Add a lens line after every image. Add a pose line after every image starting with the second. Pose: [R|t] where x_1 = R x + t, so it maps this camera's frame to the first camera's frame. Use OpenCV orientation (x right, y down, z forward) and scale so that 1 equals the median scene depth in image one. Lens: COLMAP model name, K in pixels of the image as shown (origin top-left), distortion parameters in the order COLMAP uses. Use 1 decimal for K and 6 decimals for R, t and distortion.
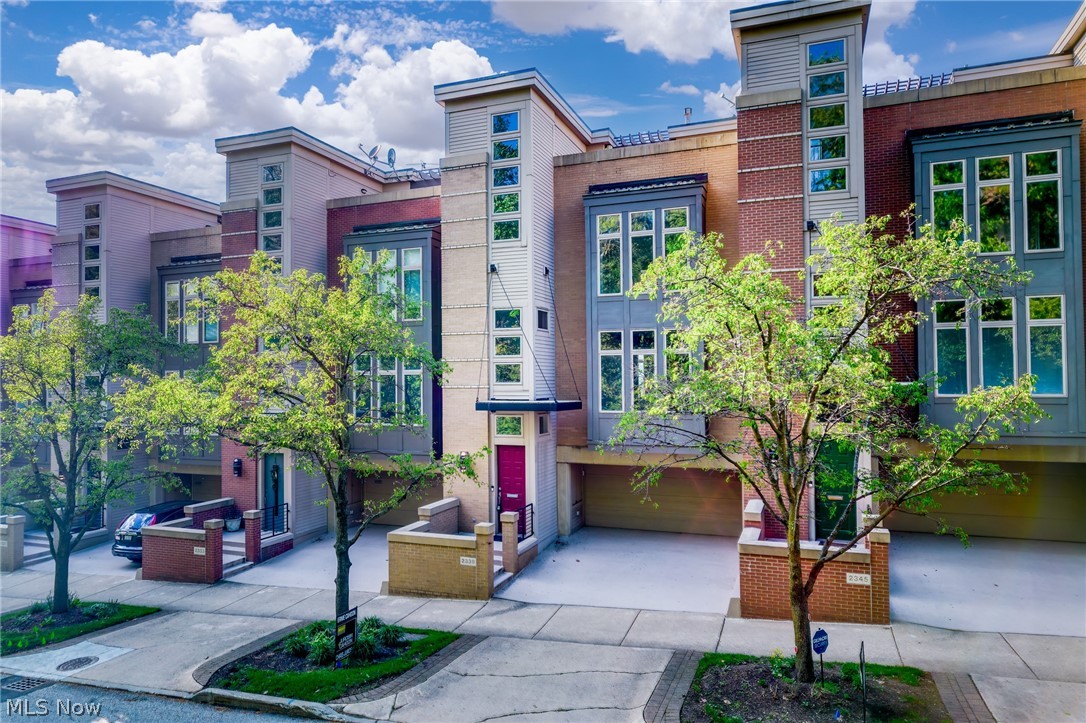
lens RADIAL K [[697.8, 0, 543.0], [0, 697.8, 361.5], [0, 0, 1]] dist [0.019827, -0.000151]
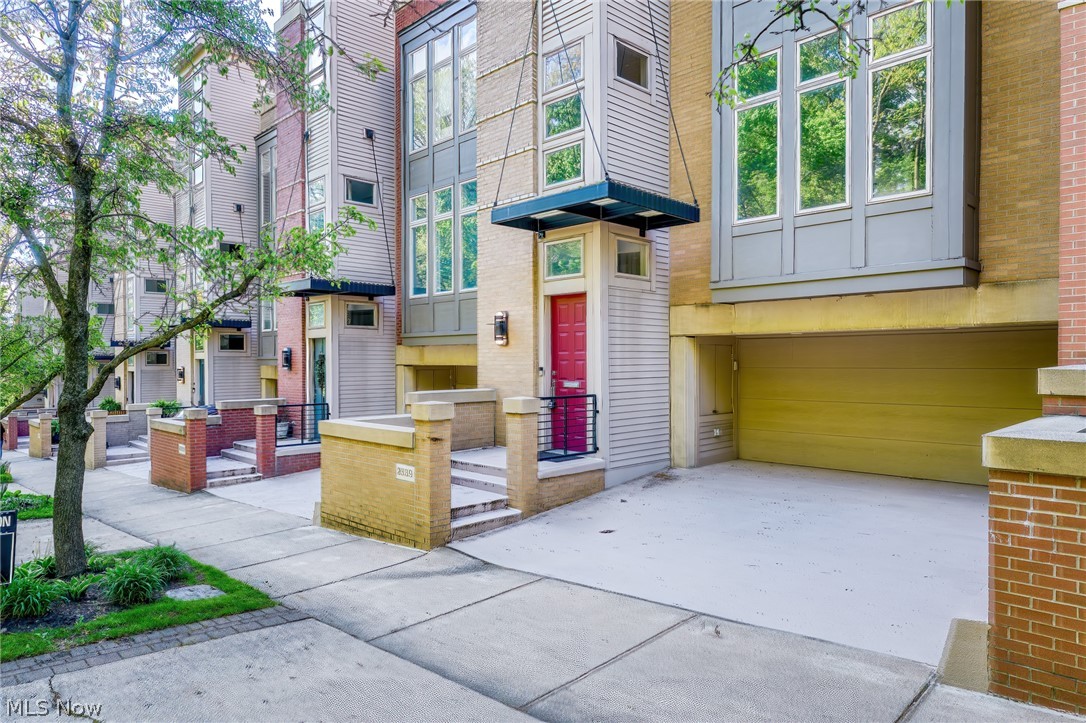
lens RADIAL K [[697.8, 0, 543.0], [0, 697.8, 361.5], [0, 0, 1]] dist [0.019827, -0.000151]
pose [[0.910447, 0.006187, -0.413580, 0.188560], [0.004306, 0.999692, 0.024435, 0.179691], [0.413604, -0.024028, 0.910140, 0.537433]]
